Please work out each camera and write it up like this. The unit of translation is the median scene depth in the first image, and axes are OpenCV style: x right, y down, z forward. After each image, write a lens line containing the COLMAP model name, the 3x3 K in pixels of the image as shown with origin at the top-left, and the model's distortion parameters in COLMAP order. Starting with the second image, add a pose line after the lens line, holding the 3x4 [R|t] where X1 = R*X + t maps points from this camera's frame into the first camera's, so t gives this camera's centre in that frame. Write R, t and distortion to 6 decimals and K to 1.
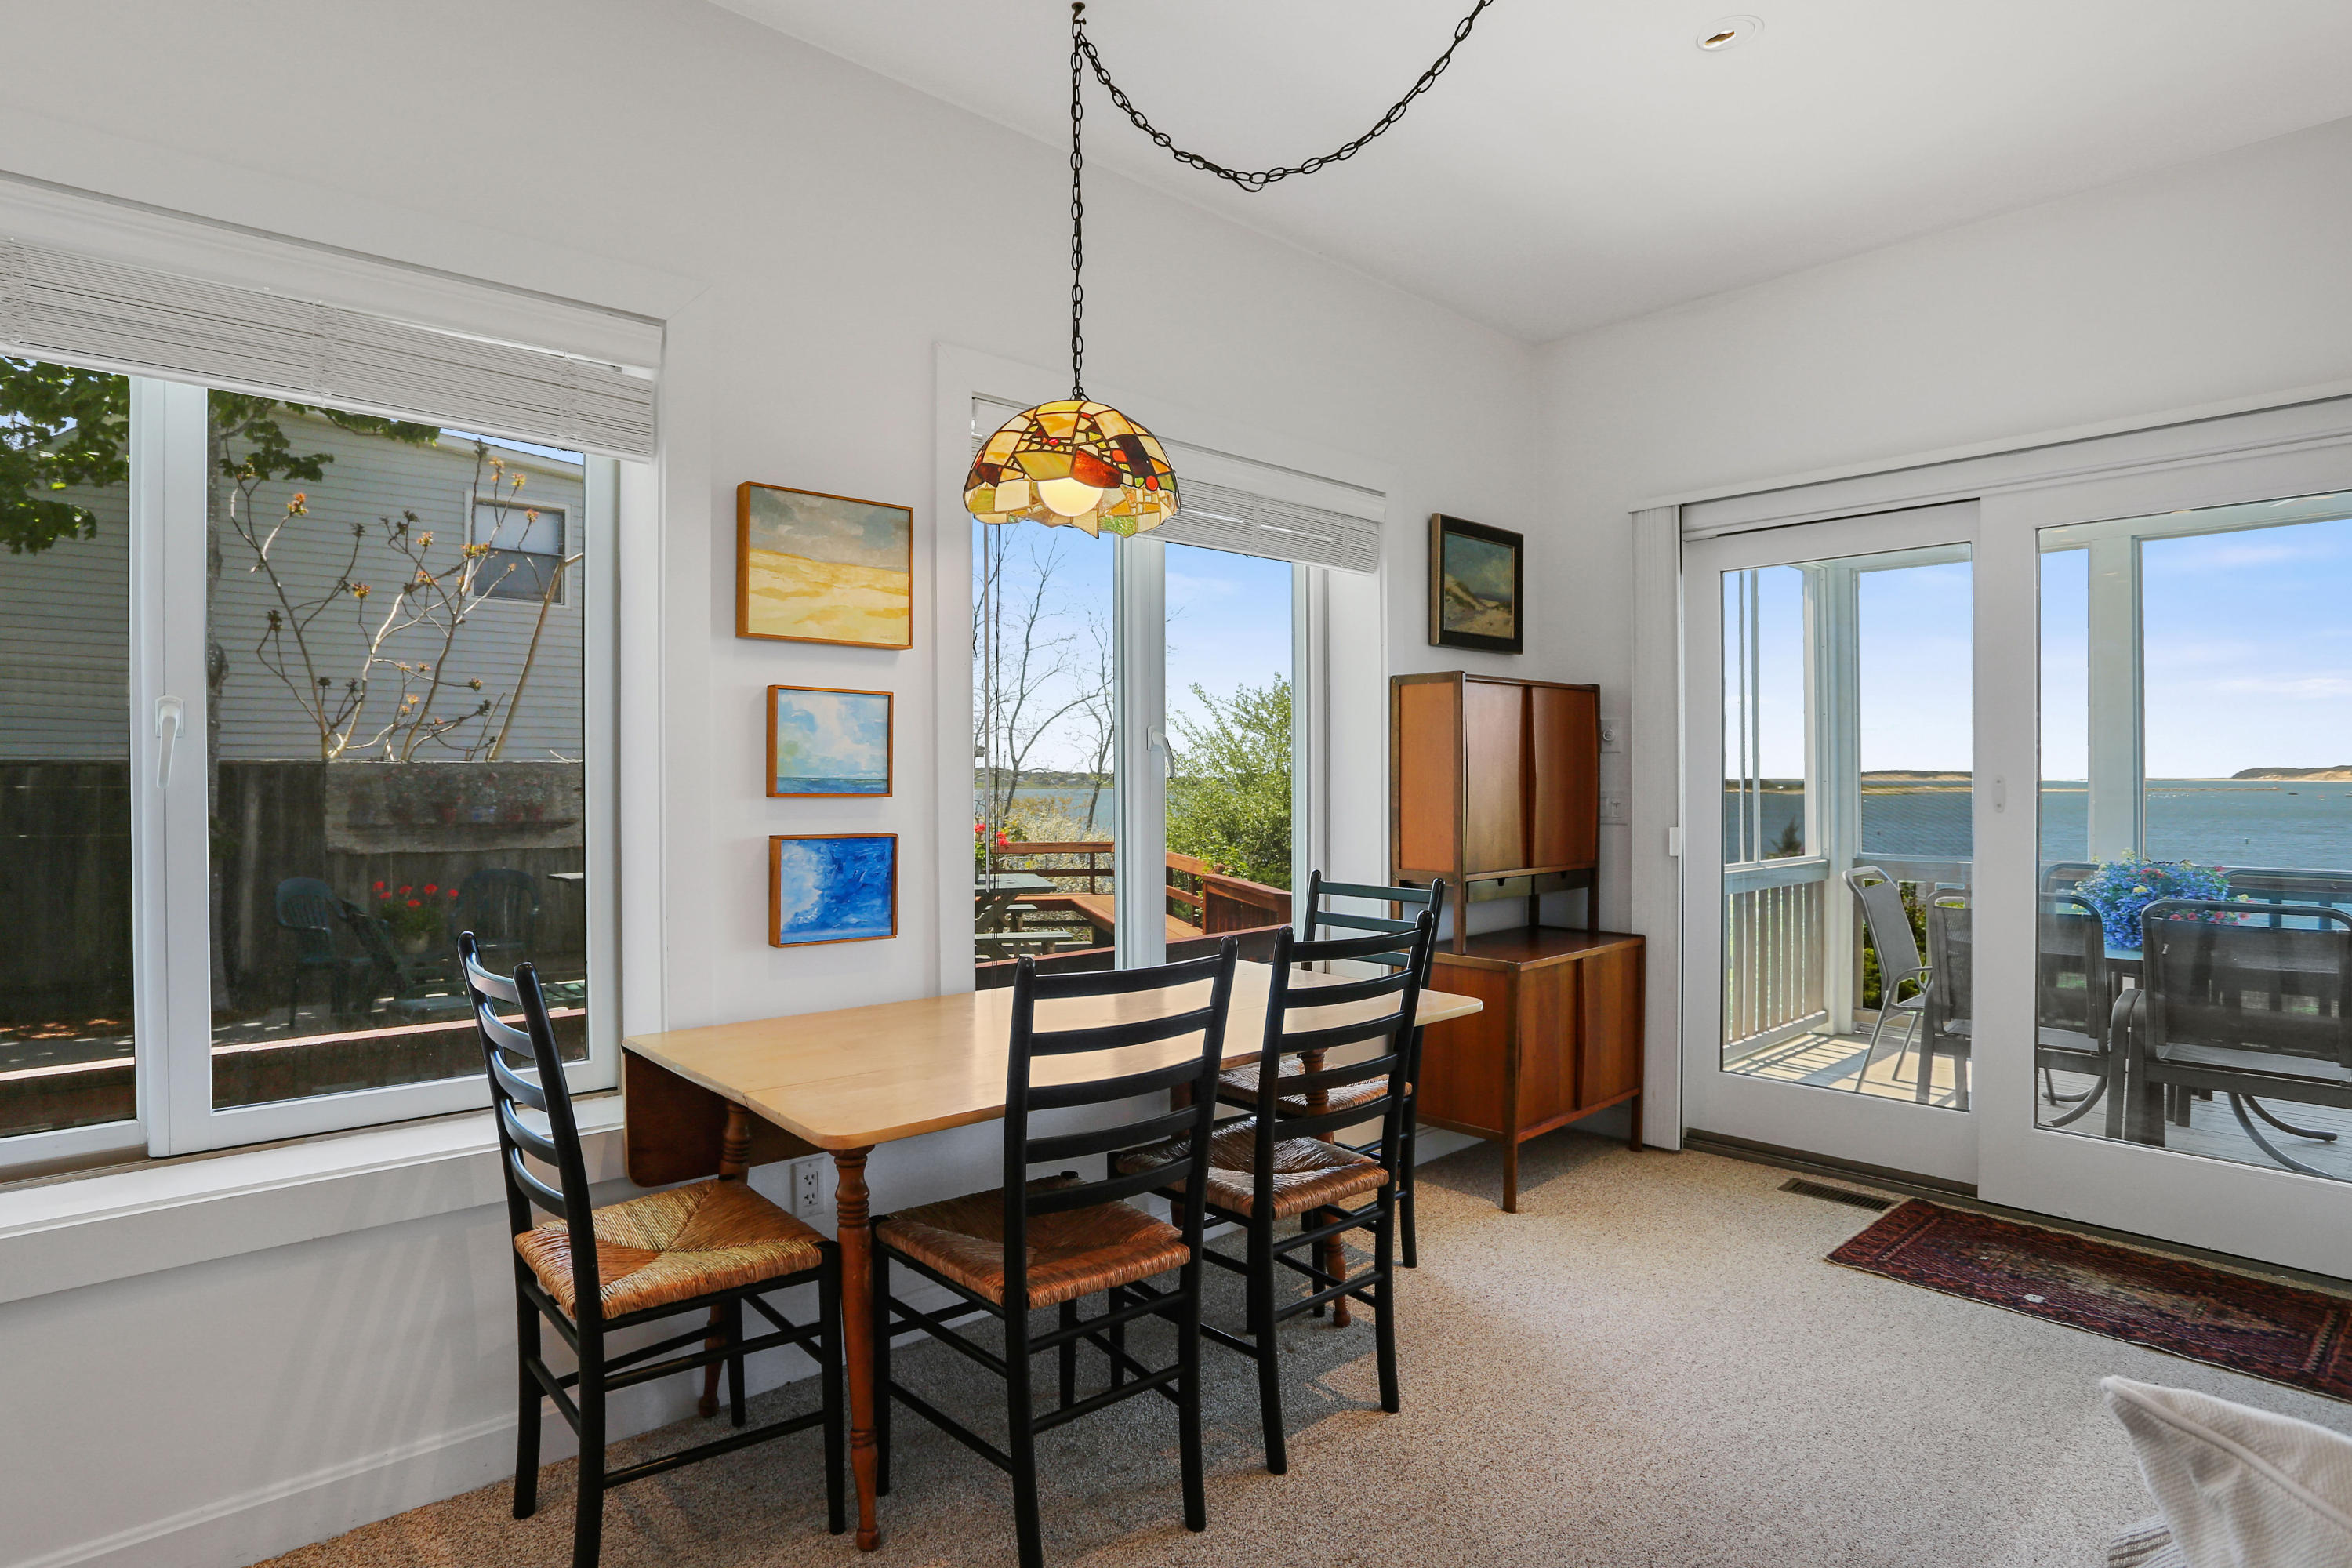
lens RADIAL K [[1210.5, 0, 1061.2], [0, 1210.5, 790.1], [0, 0, 1]] dist [-0.072528, 0.033408]
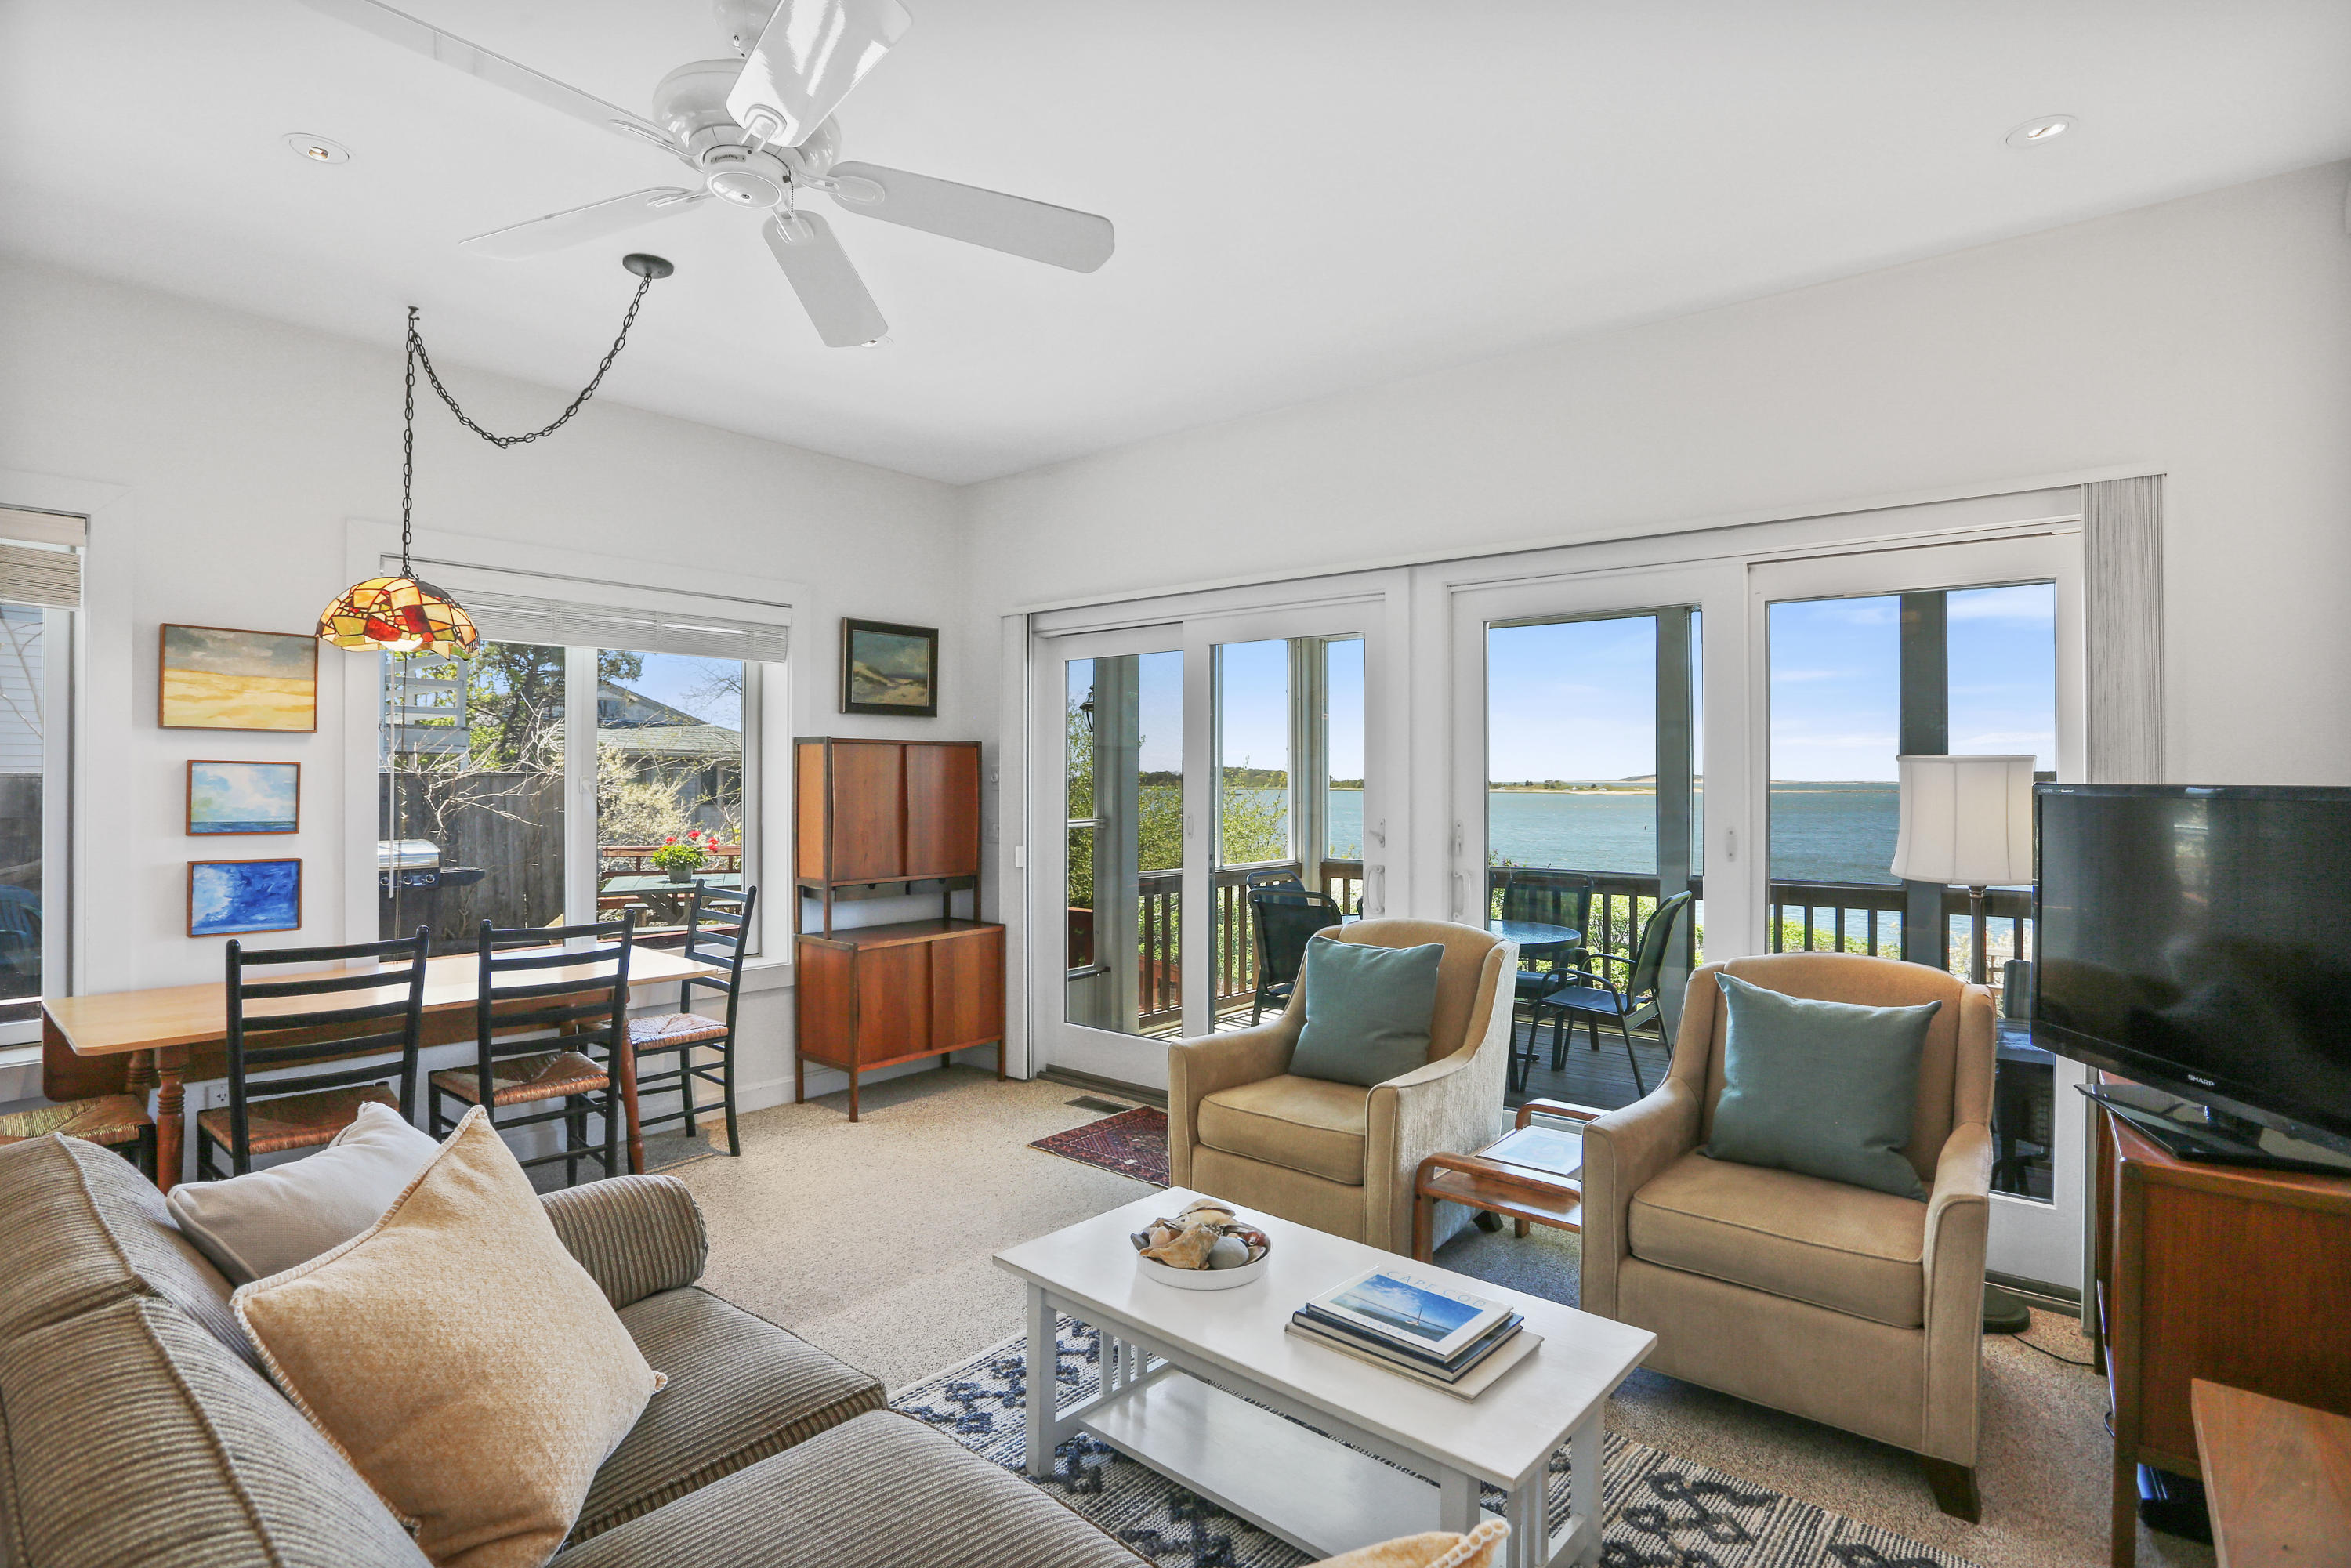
lens RADIAL K [[1139.3, 0, 1133.0], [0, 1139.3, 774.4], [0, 0, 1]] dist [-0.050431, 0.026395]
pose [[0.987729, 0.006117, 0.156056, 0.646212], [-0.004264, 0.999916, -0.012210, -0.053857], [-0.156118, 0.011394, 0.987673, -0.495563]]
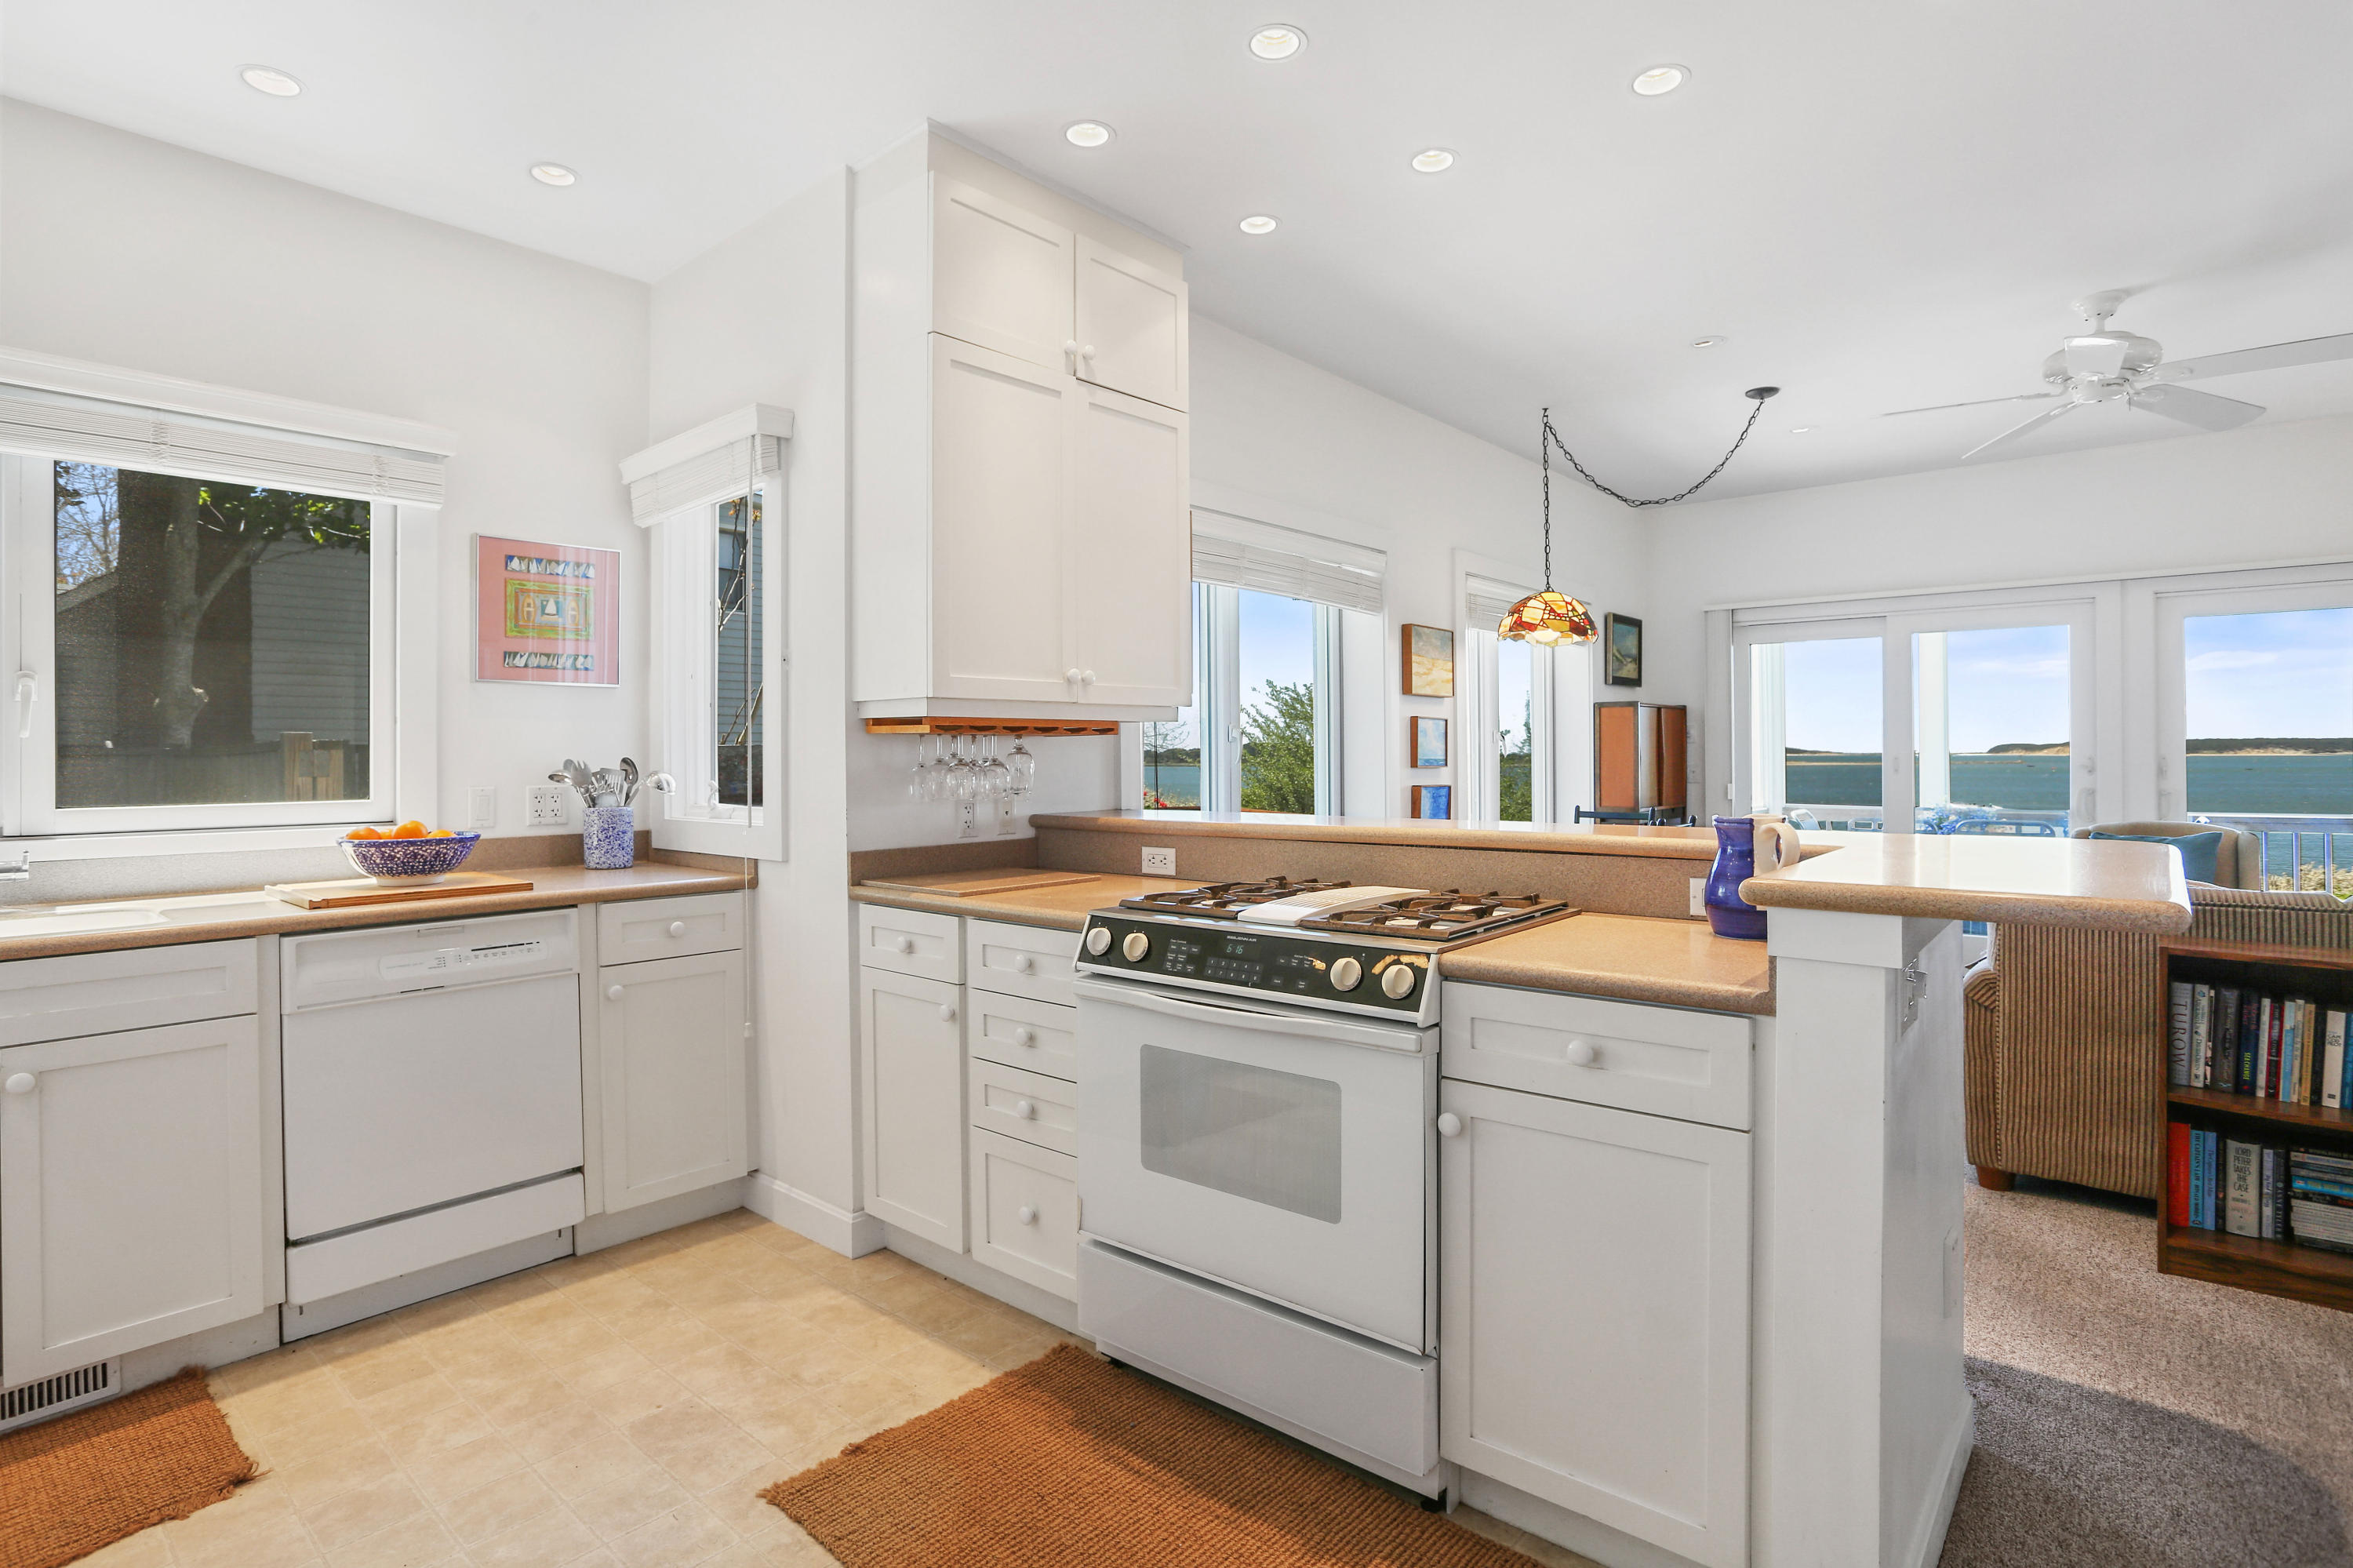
lens RADIAL K [[1192.7, 0, 1182.0], [0, 1192.7, 753.2], [0, 0, 1]] dist [-0.001557, 0.000956]
pose [[0.981225, -0.001267, 0.192863, -0.999708], [0.003410, 0.999936, -0.010775, 0.001358], [-0.192837, 0.011231, 0.981167, -0.965609]]
